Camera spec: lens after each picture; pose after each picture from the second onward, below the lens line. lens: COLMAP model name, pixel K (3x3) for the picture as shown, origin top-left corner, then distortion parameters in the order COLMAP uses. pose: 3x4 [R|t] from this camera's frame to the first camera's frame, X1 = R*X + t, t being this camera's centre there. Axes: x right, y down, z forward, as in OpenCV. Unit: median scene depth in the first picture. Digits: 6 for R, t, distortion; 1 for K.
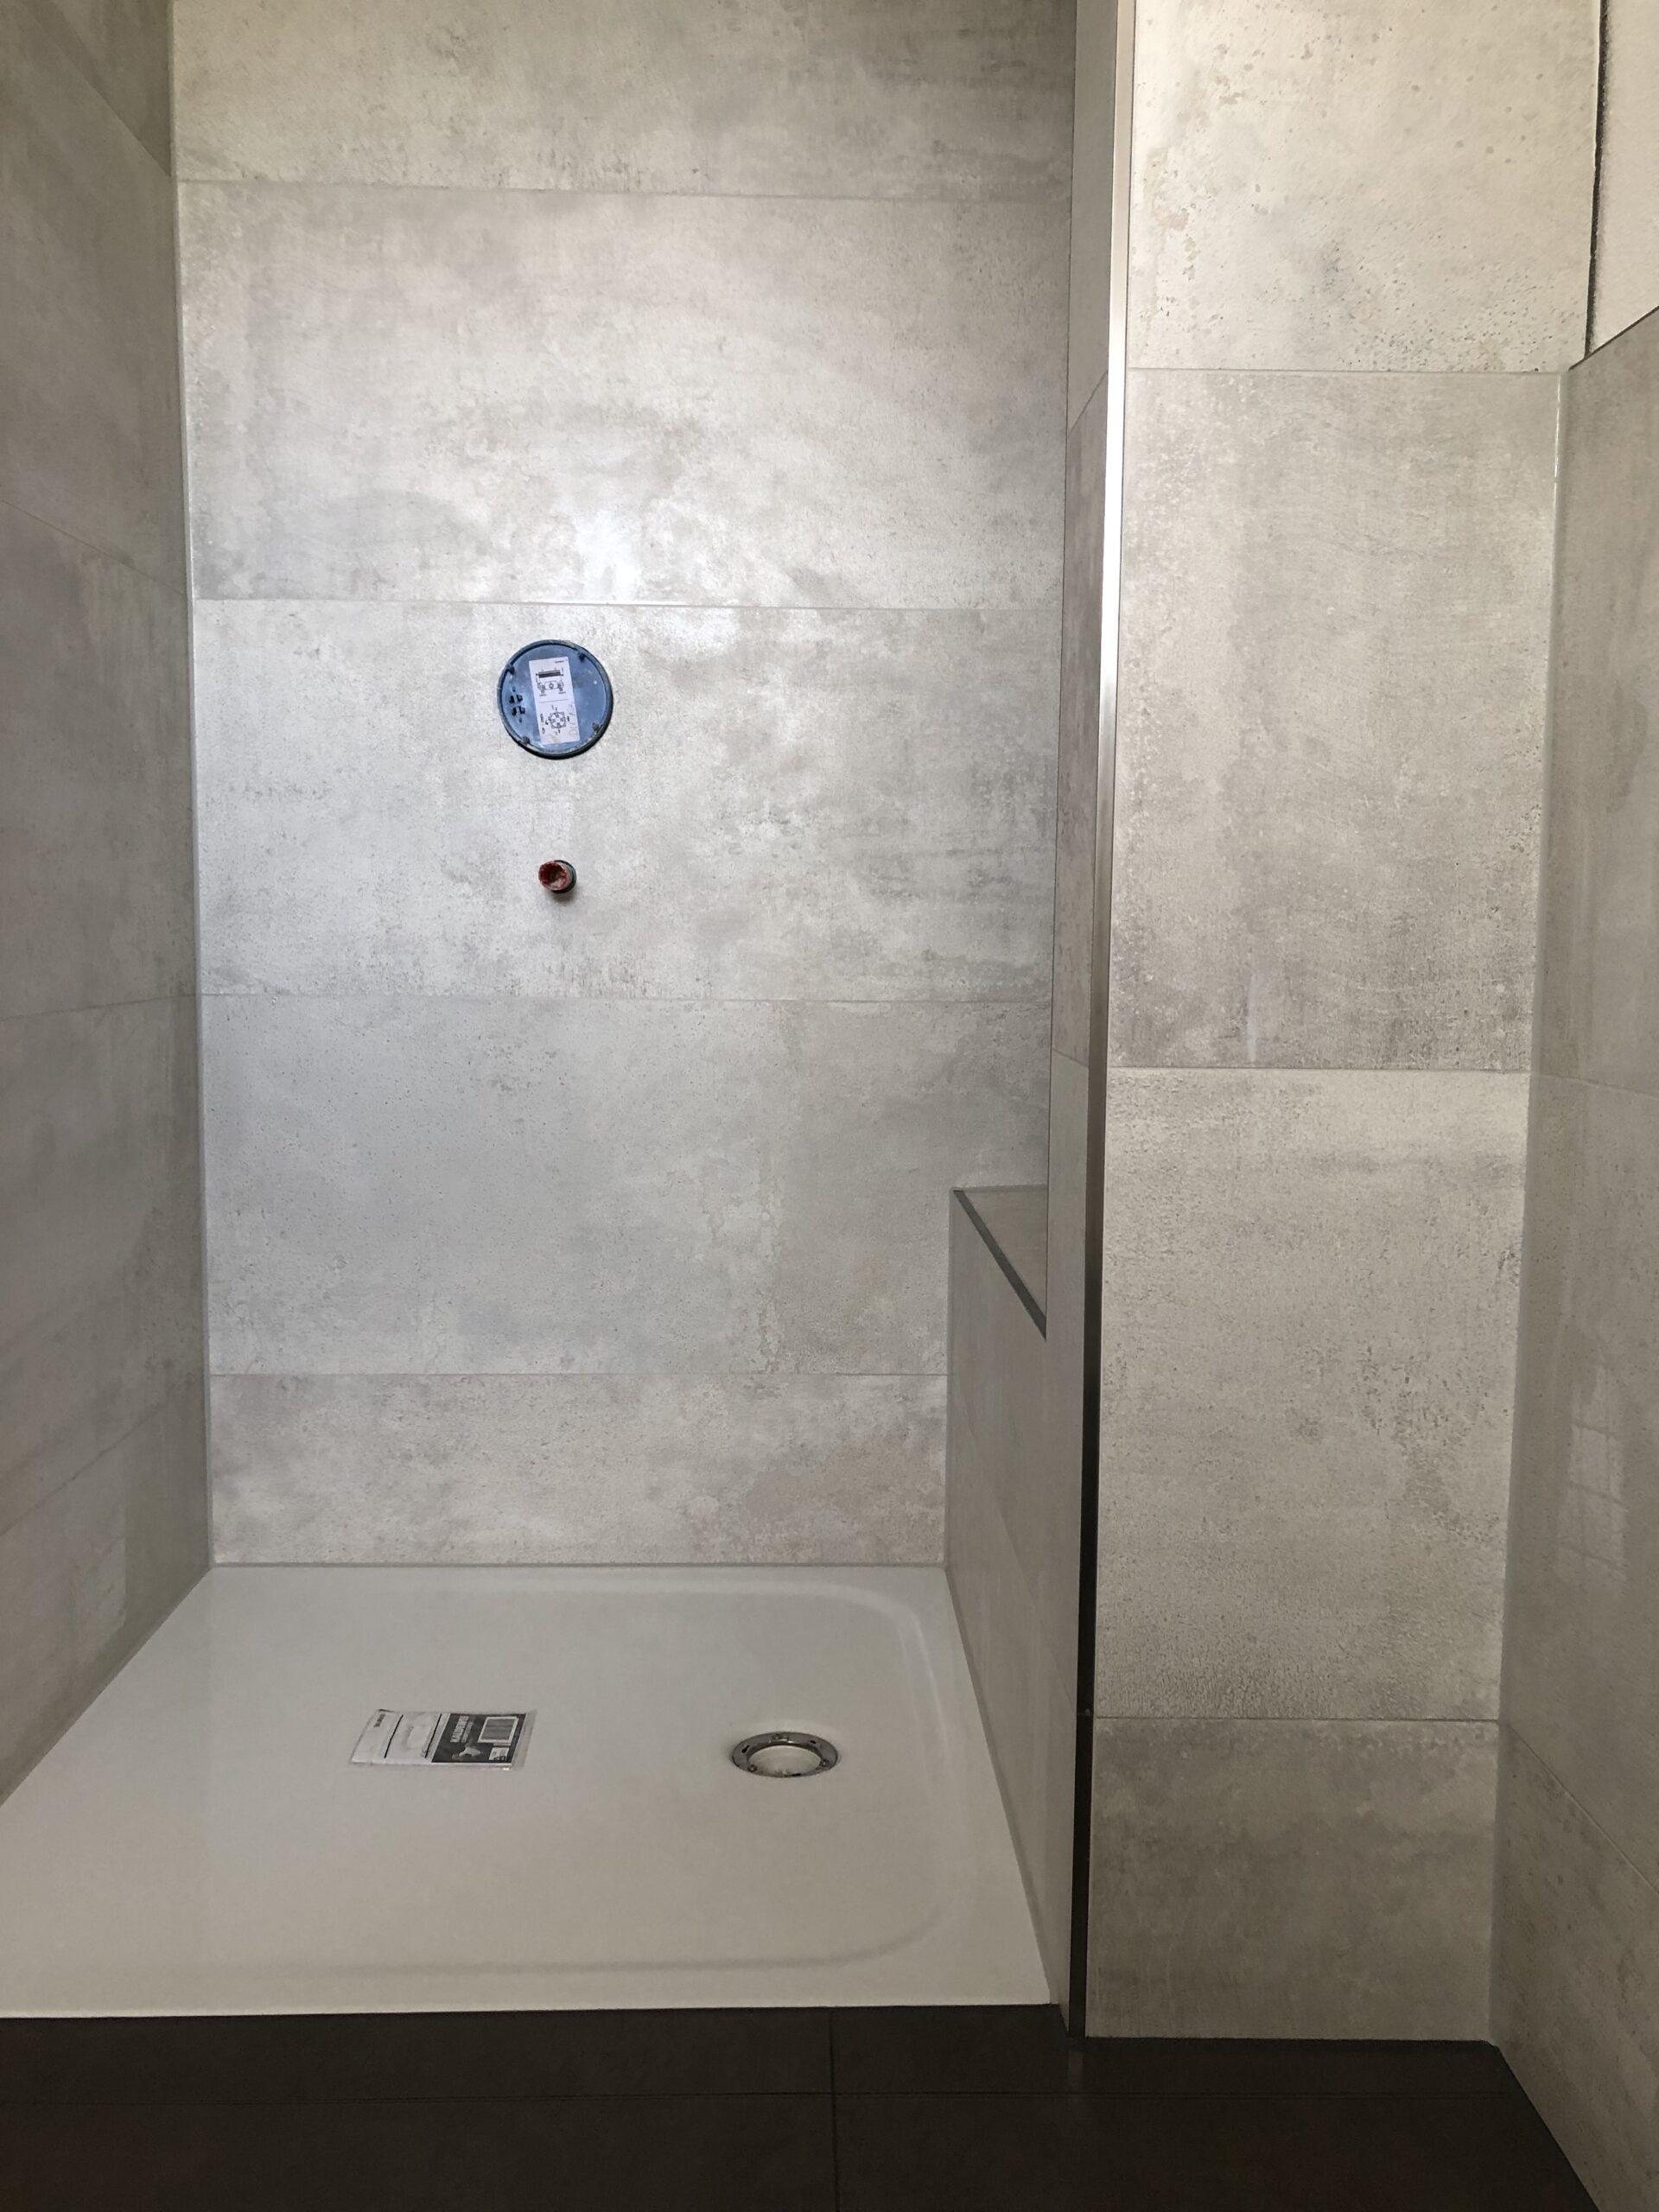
lens RADIAL K [[1813.4, 0, 847.2], [0, 1813.4, 1094.4], [0, 0, 1]] dist [0.101793, -0.238051]
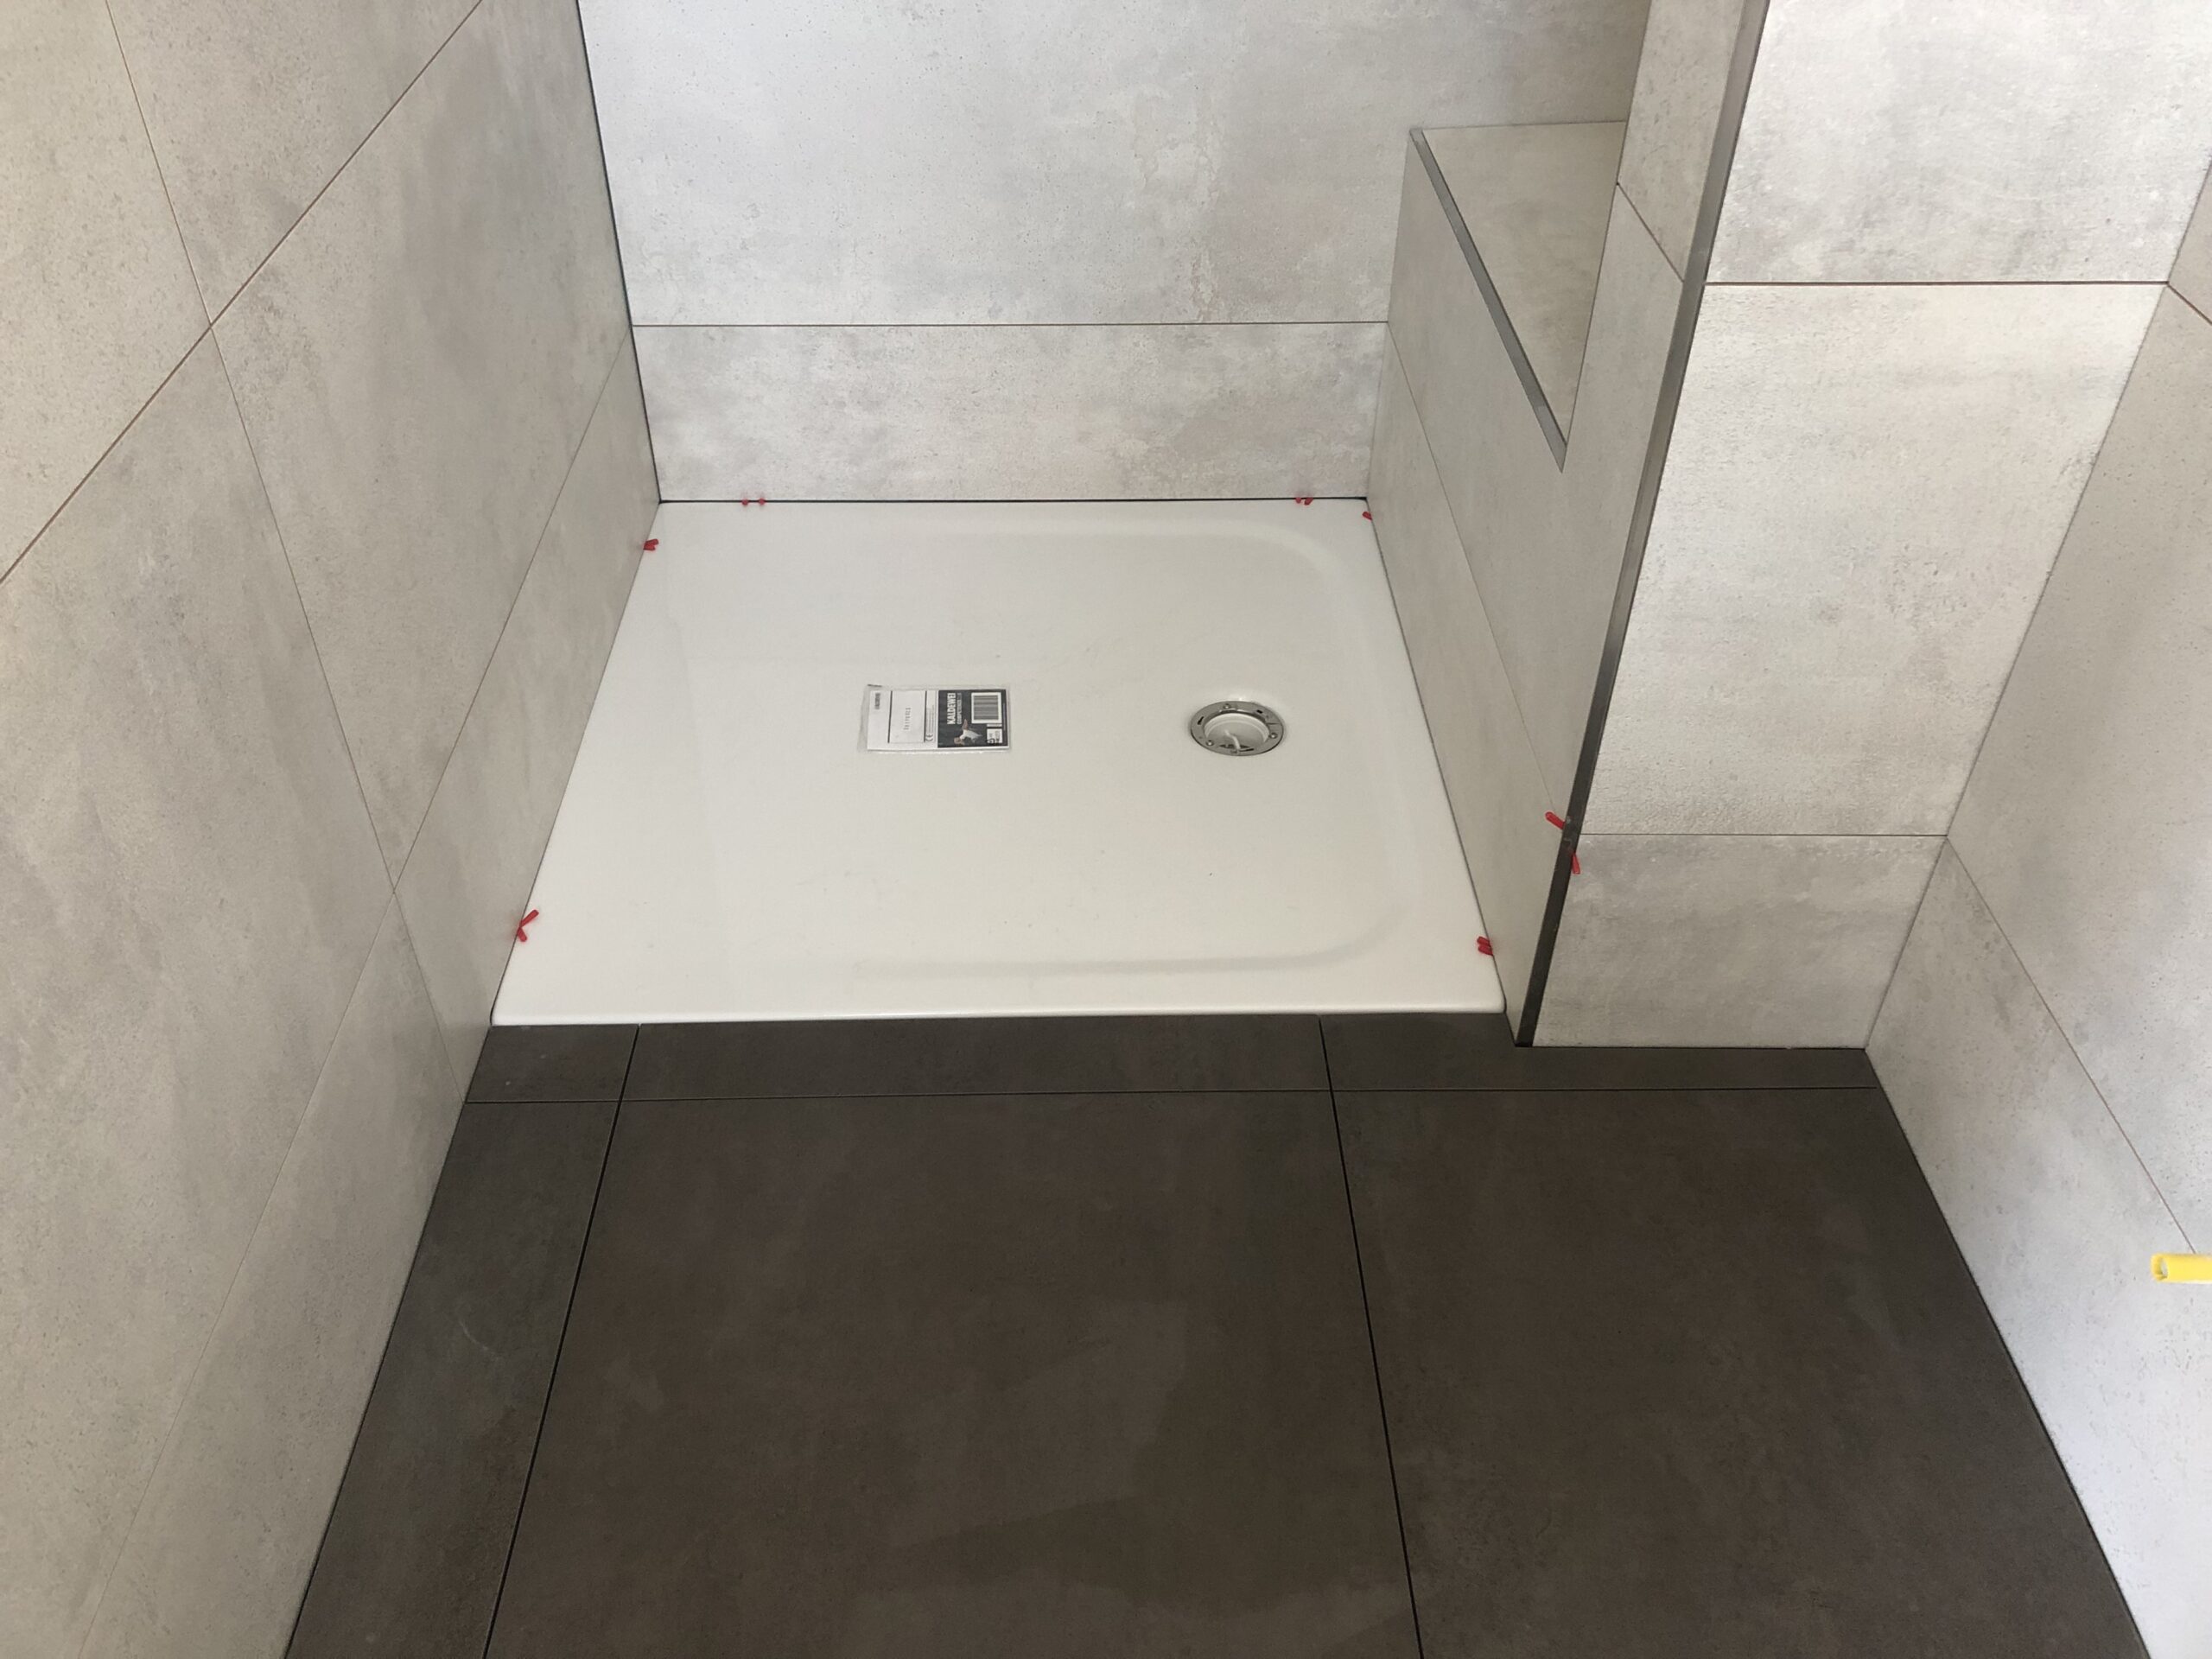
lens RADIAL K [[1831.9, 0, 1097.7], [0, 1831.9, 813.0], [0, 0, 1]] dist [0.021065, -0.011266]
pose [[0.999909, 0.001142, -0.013414, -0.089867], [0.006479, 0.832610, 0.553822, -0.183044], [0.011801, -0.553858, 0.832527, 0.036812]]
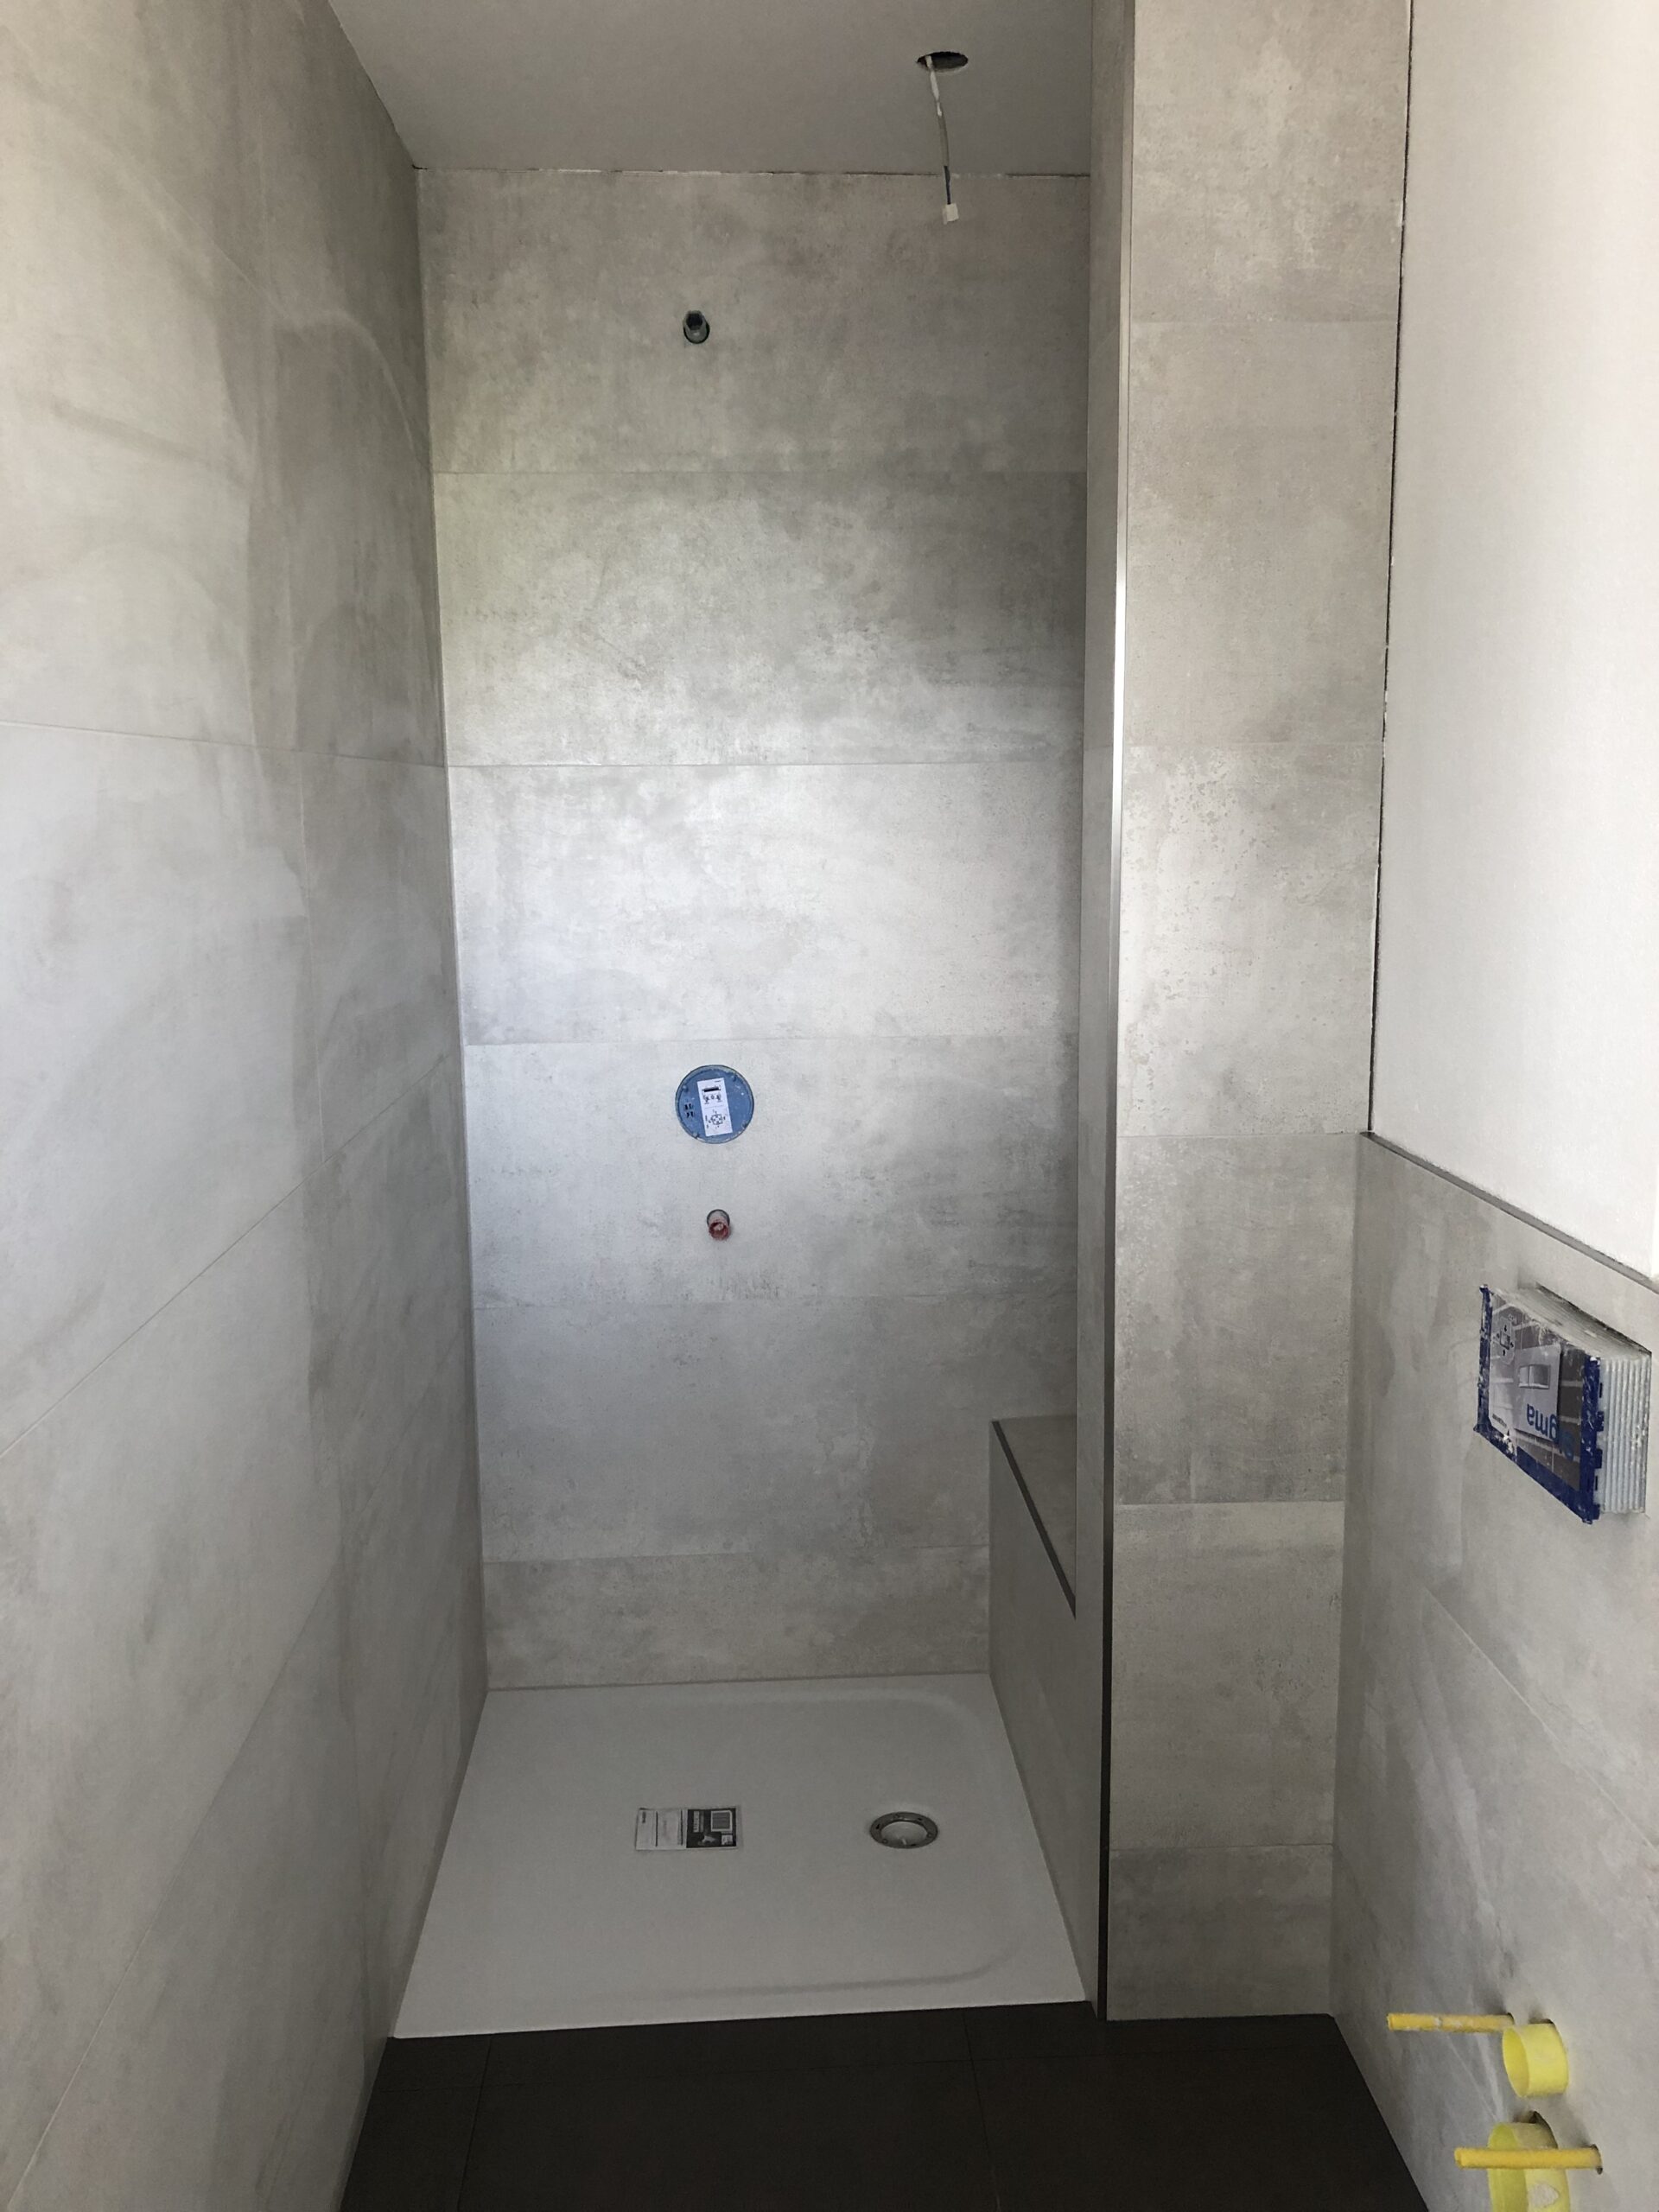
lens RADIAL K [[1813.4, 0, 847.2], [0, 1813.4, 1094.4], [0, 0, 1]] dist [0.101793, -0.238051]
pose [[0.999339, -0.025321, 0.026090, -0.092681], [0.023633, 0.997727, 0.063100, -0.317926], [-0.027629, -0.062441, 0.997666, -0.454325]]
